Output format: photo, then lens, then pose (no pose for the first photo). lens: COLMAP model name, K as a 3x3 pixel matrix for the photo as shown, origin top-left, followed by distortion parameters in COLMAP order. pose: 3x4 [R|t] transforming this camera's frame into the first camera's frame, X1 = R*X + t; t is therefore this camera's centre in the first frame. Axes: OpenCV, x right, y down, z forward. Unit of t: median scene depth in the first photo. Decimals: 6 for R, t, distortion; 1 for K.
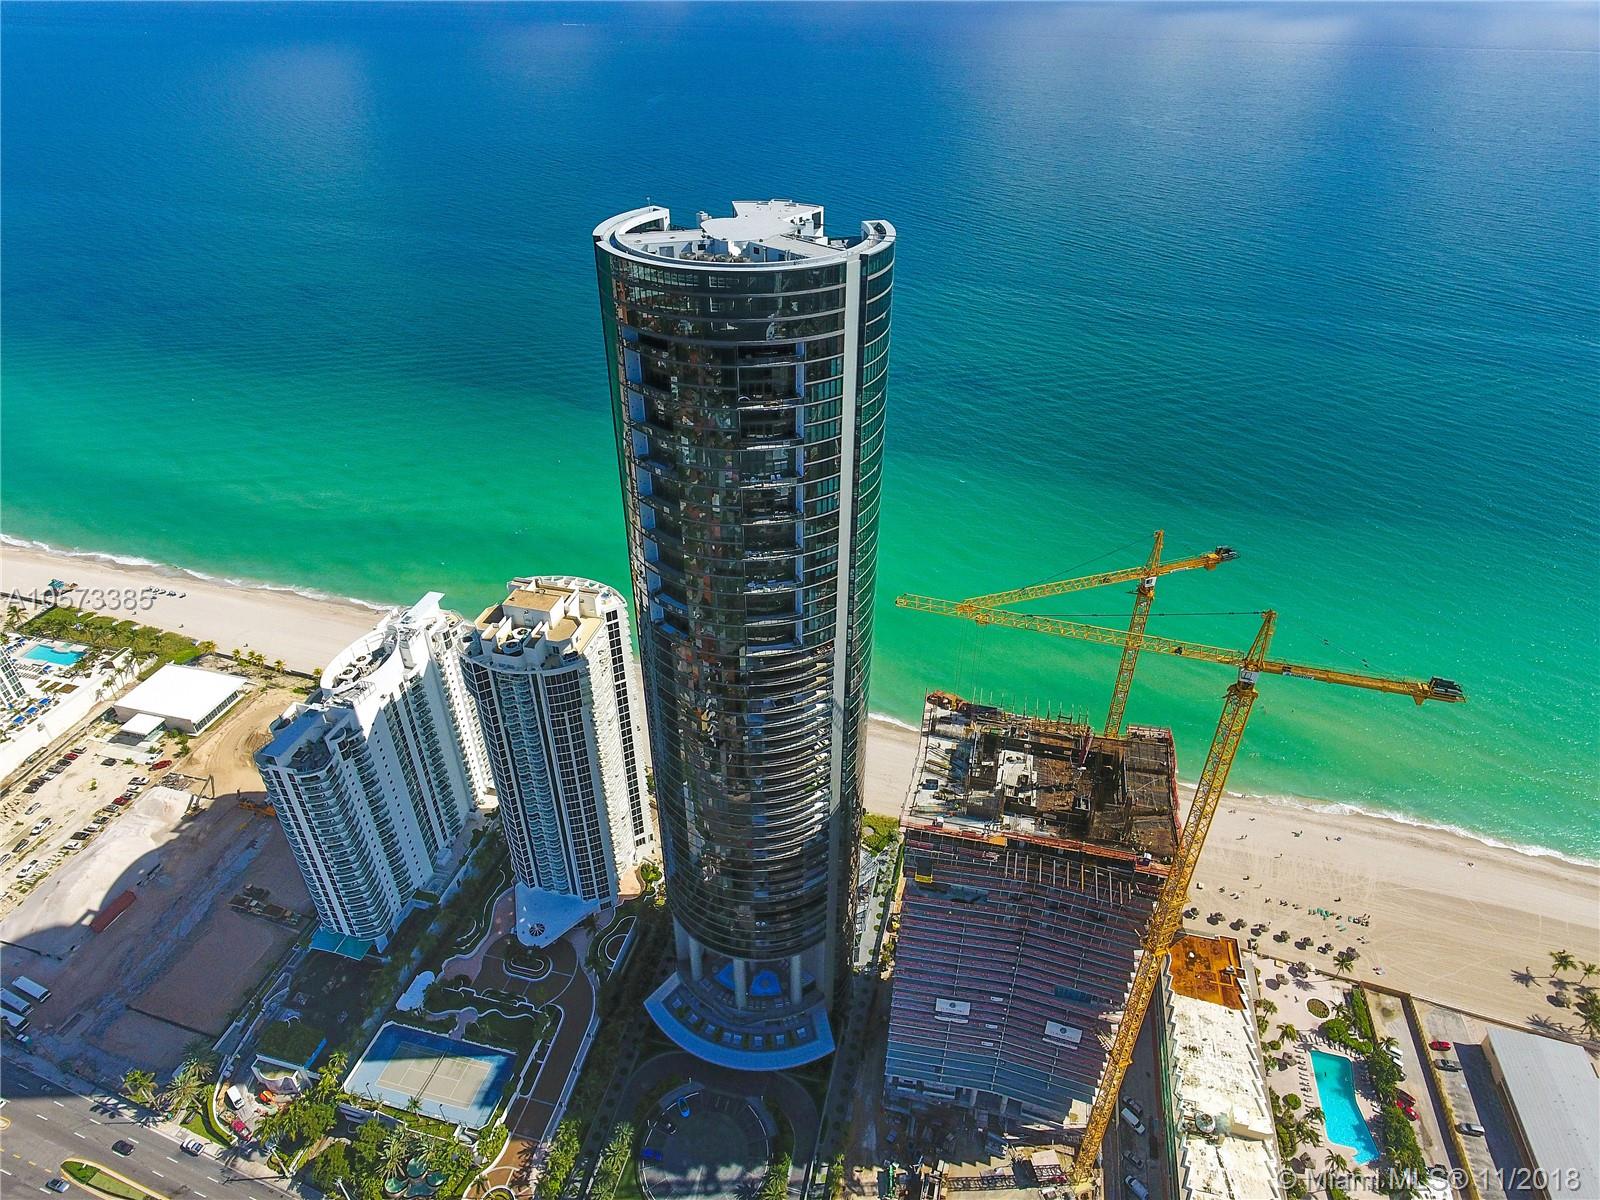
lens RADIAL K [[943.7, 0, 801.7], [0, 943.7, 573.1], [0, 0, 1]] dist [0.002804, -0.000698]
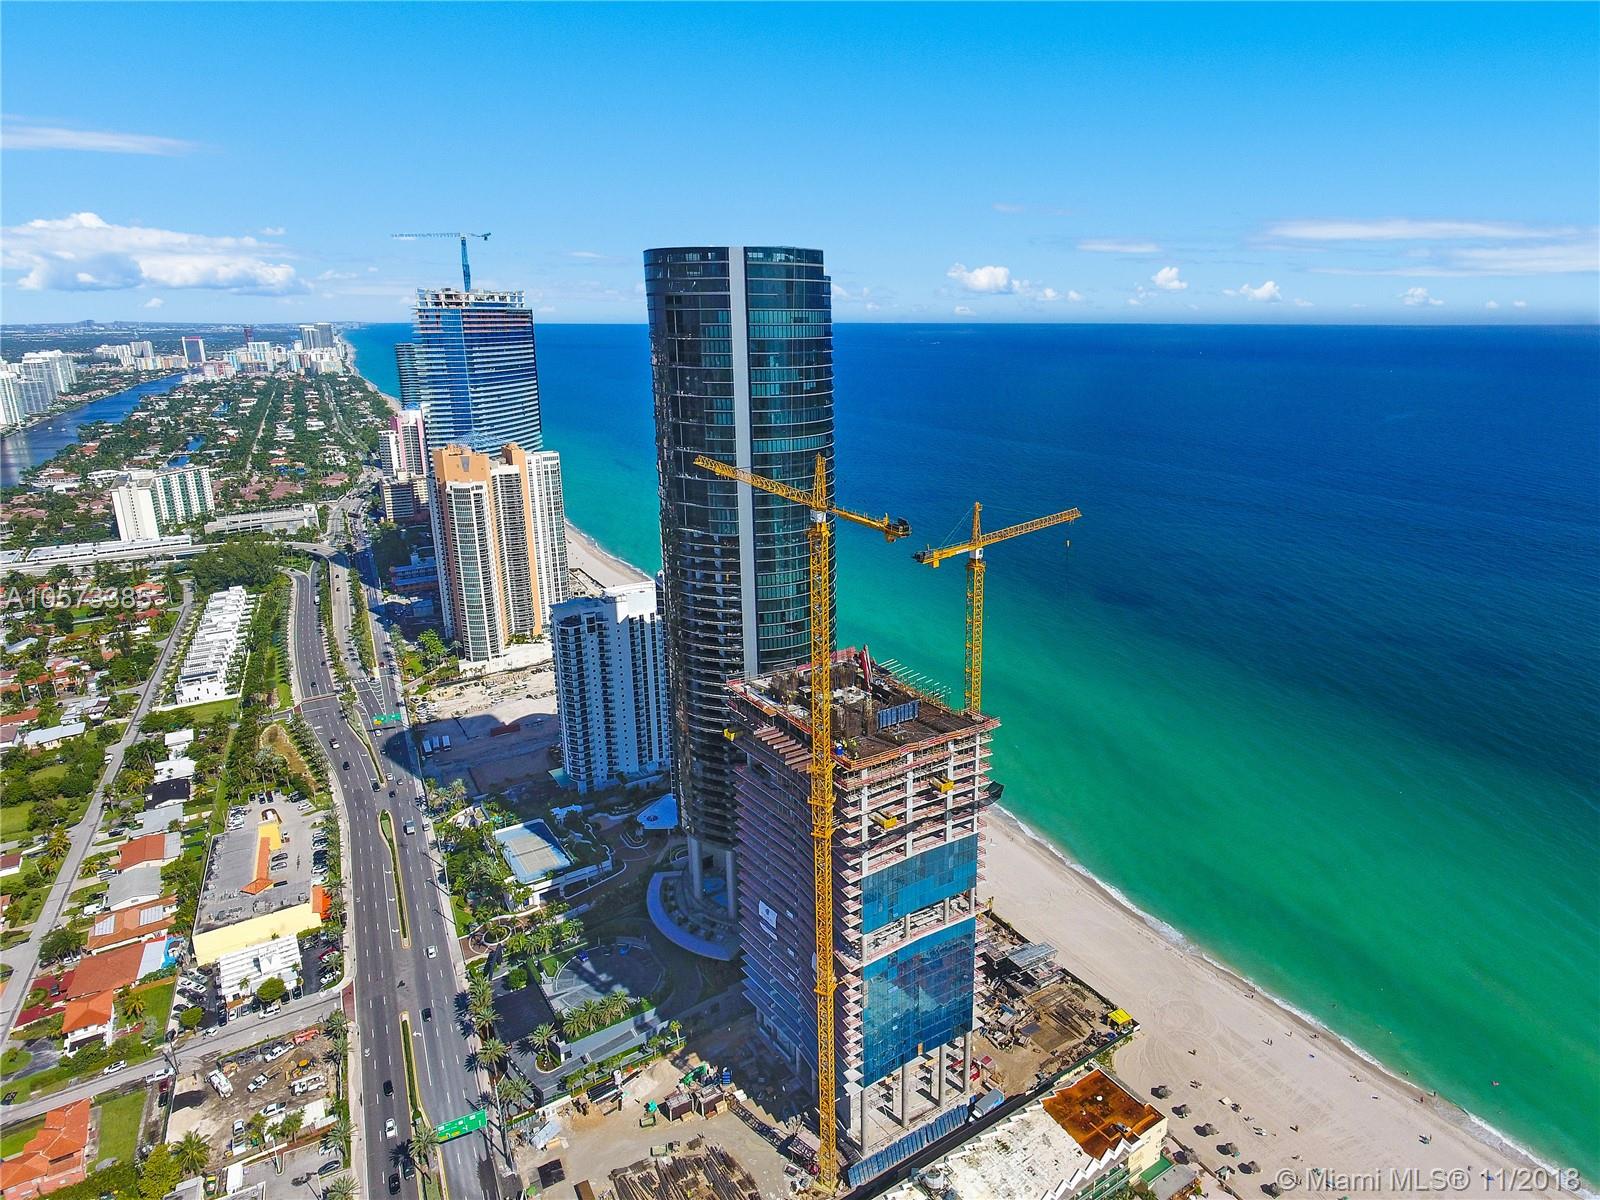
lens RADIAL K [[943.7, 0, 801.7], [0, 943.7, 573.1], [0, 0, 1]] dist [0.002804, -0.000698]
pose [[0.709201, 0.160320, -0.686535, 0.820717], [-0.371596, 0.912554, -0.170765, 0.244383], [0.599124, 0.376221, 0.706759, 0.067589]]
